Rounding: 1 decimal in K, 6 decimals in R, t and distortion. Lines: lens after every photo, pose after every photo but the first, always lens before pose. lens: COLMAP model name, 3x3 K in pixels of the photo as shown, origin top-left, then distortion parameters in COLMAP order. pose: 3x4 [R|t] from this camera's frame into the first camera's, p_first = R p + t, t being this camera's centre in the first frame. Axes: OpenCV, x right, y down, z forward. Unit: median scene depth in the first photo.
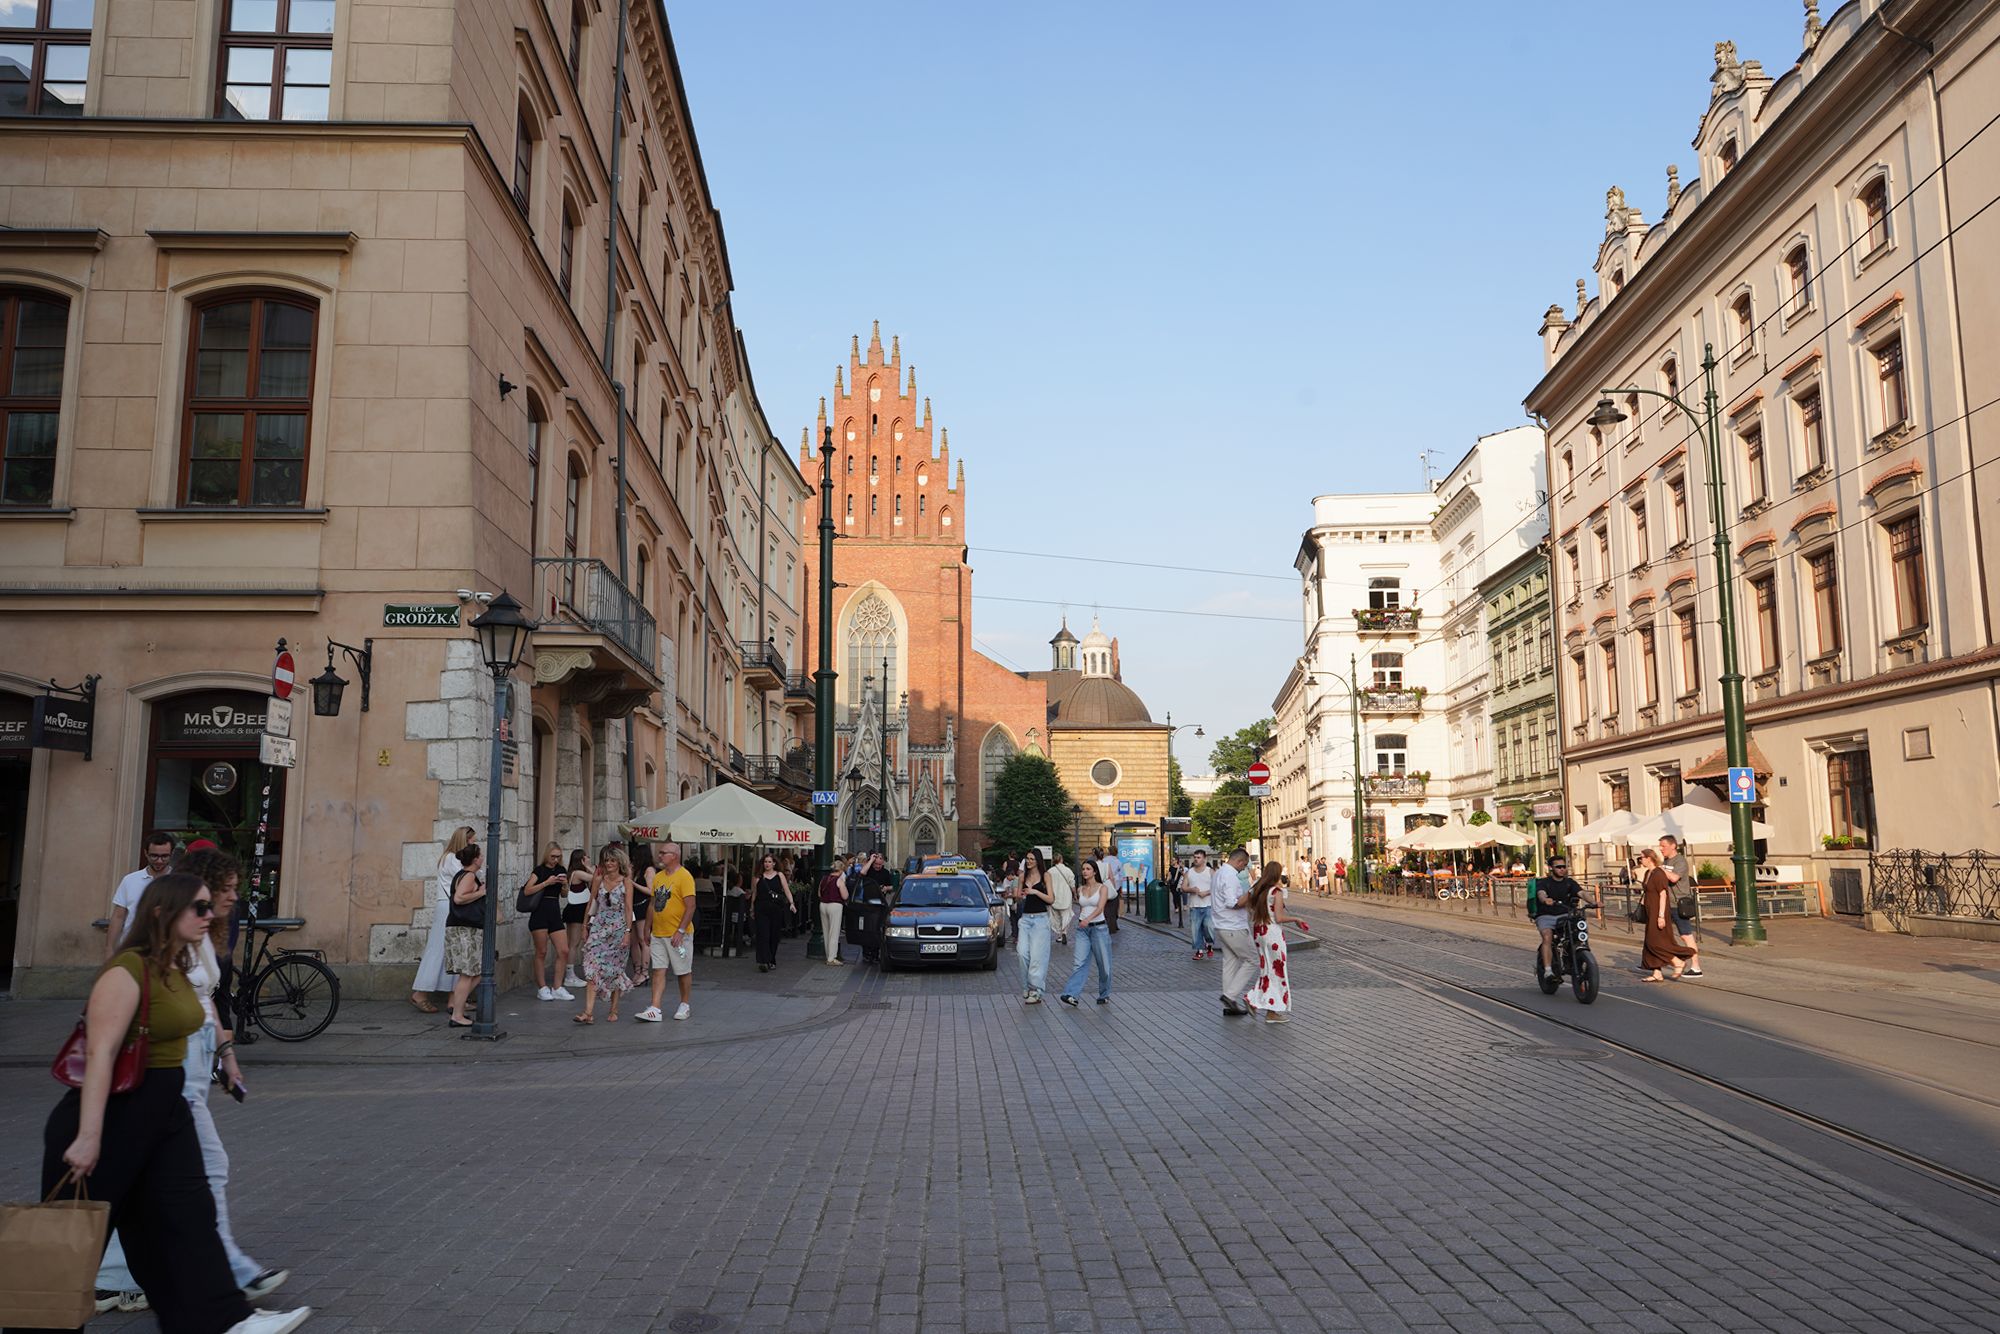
lens RADIAL K [[1339.7, 0, 989.3], [0, 1339.7, 671.5], [0, 0, 1]] dist [-0.005279, 0.086459]
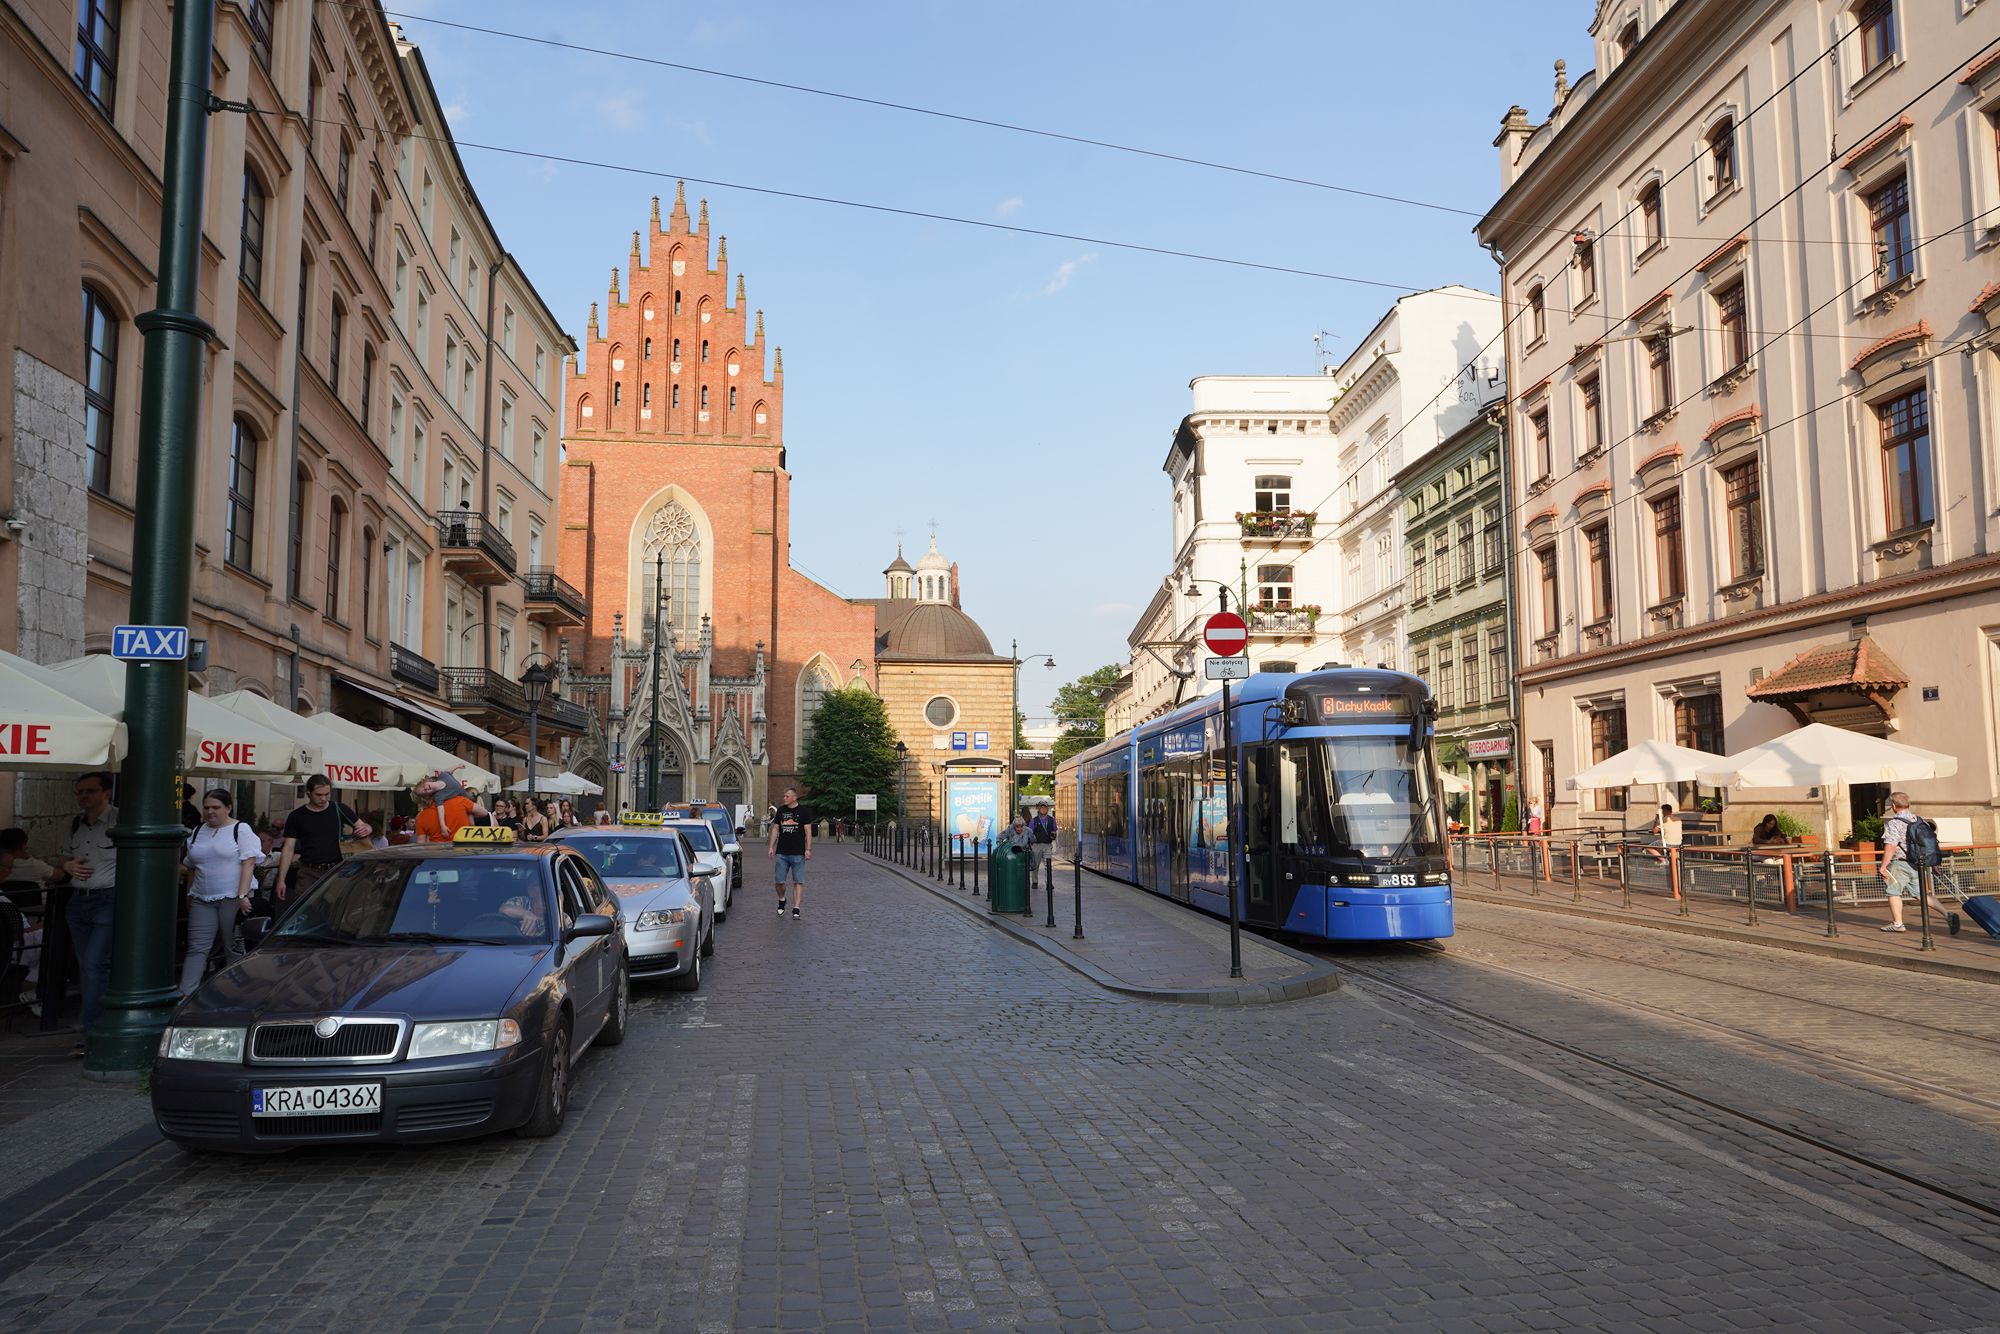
lens RADIAL K [[1316.7, 0, 989.6], [0, 1316.7, 668.5], [0, 0, 1]] dist [-0.025484, 0.024640]
pose [[0.992732, 0.011385, 0.119804, 0.015916], [-0.015347, 0.999364, 0.032201, 0.020824], [-0.119361, -0.033806, 0.992275, 0.154345]]
